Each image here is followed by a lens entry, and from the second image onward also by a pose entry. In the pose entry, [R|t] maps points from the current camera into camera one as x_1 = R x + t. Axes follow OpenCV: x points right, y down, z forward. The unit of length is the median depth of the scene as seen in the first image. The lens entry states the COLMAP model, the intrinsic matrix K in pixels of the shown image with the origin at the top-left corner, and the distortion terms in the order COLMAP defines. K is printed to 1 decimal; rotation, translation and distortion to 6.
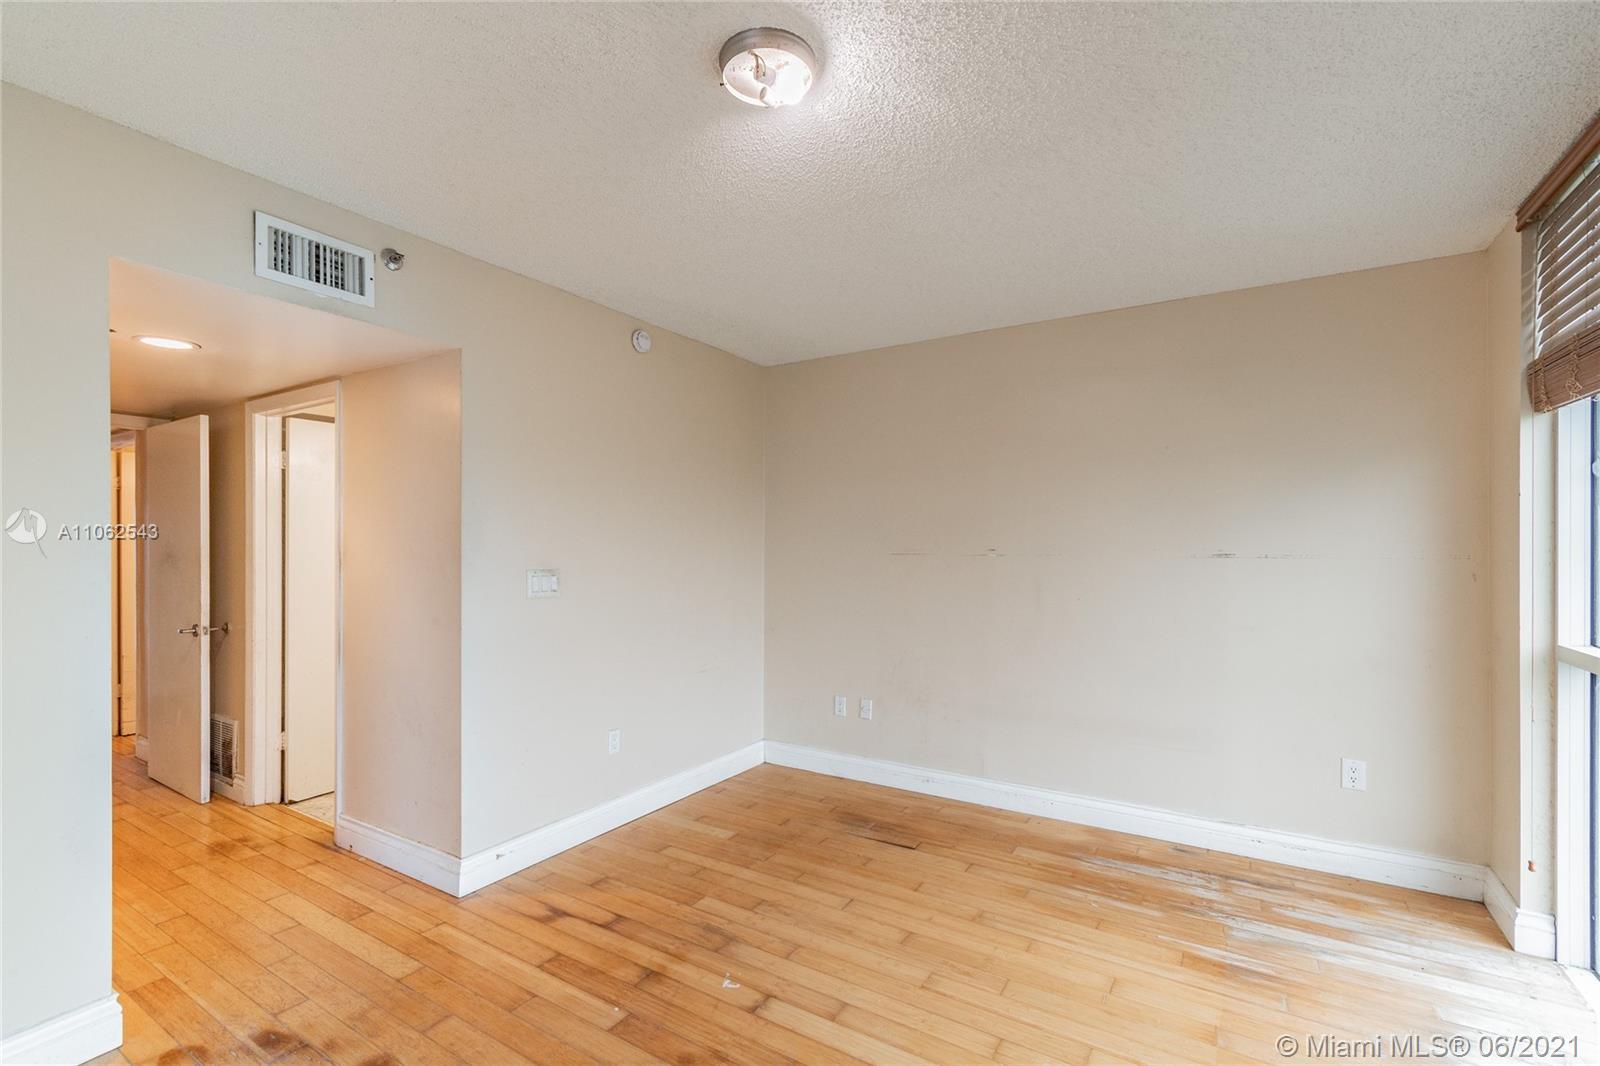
lens RADIAL K [[722.2, 0, 803.1], [0, 722.2, 540.4], [0, 0, 1]] dist [0.003020, -0.000553]
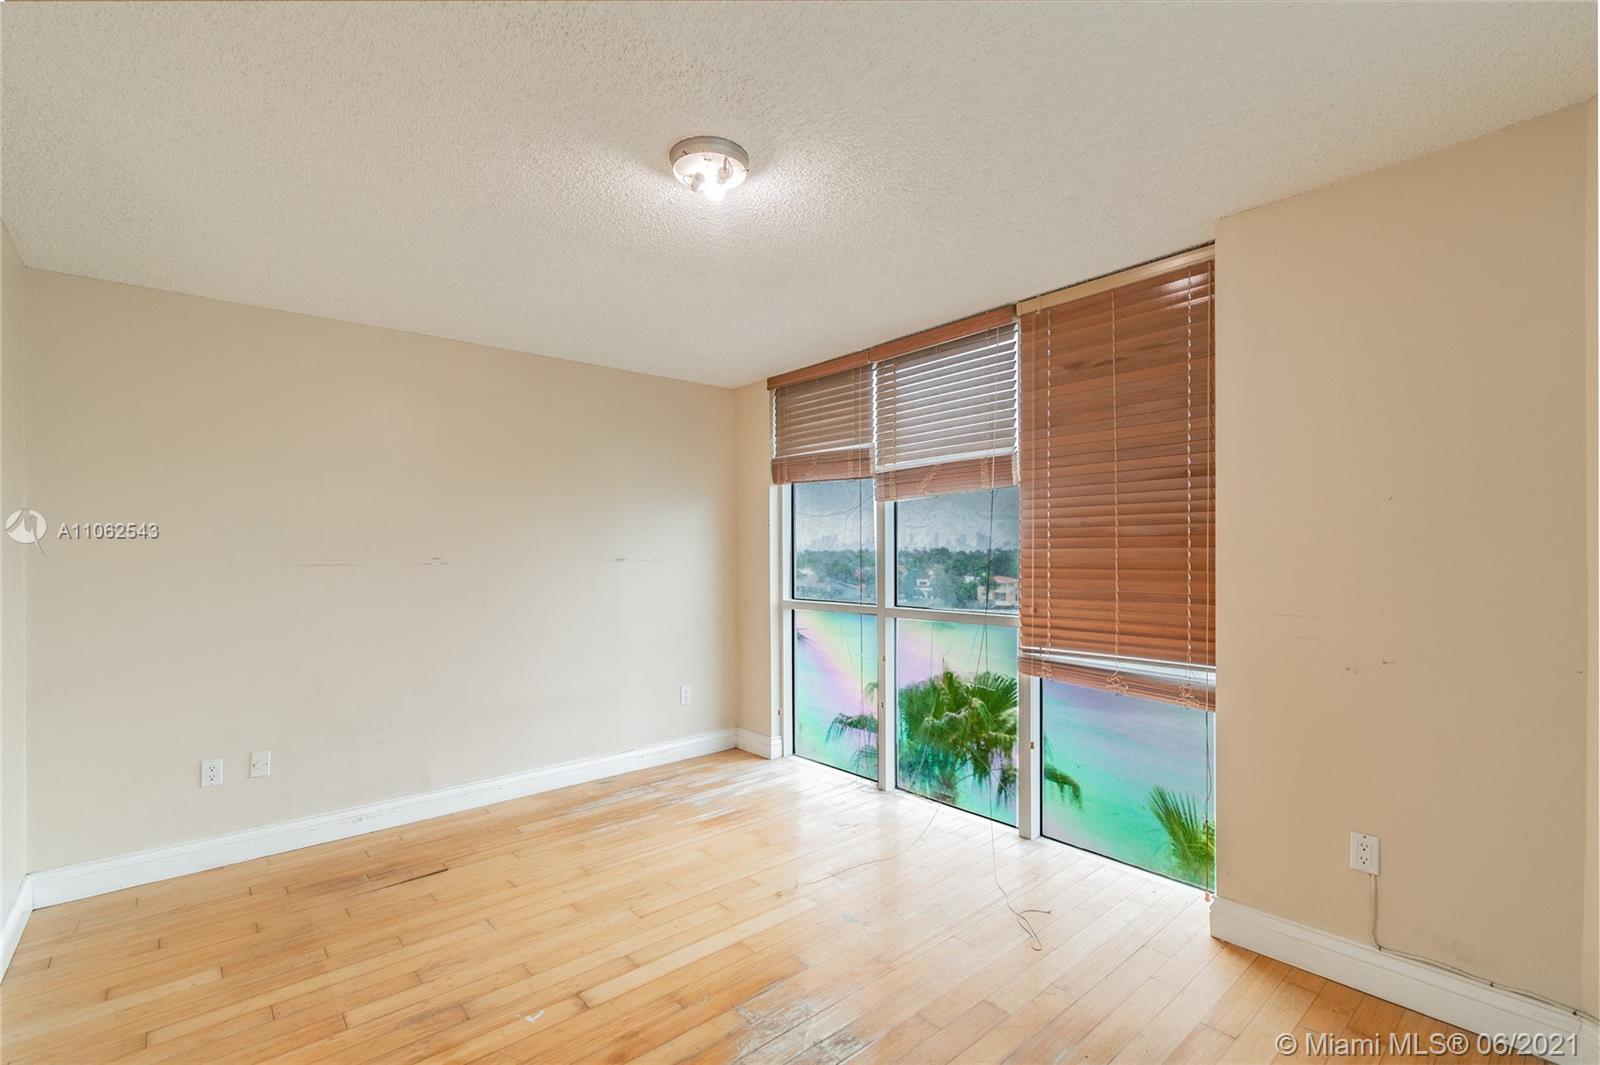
lens RADIAL K [[722.2, 0, 803.1], [0, 722.2, 539.9], [0, 0, 1]] dist [0.003020, -0.000553]
pose [[0.281424, 0.010216, 0.959529, -0.729953], [-0.001040, 0.999946, -0.010341, -0.003703], [-0.959583, 0.001912, 0.281419, 0.309163]]
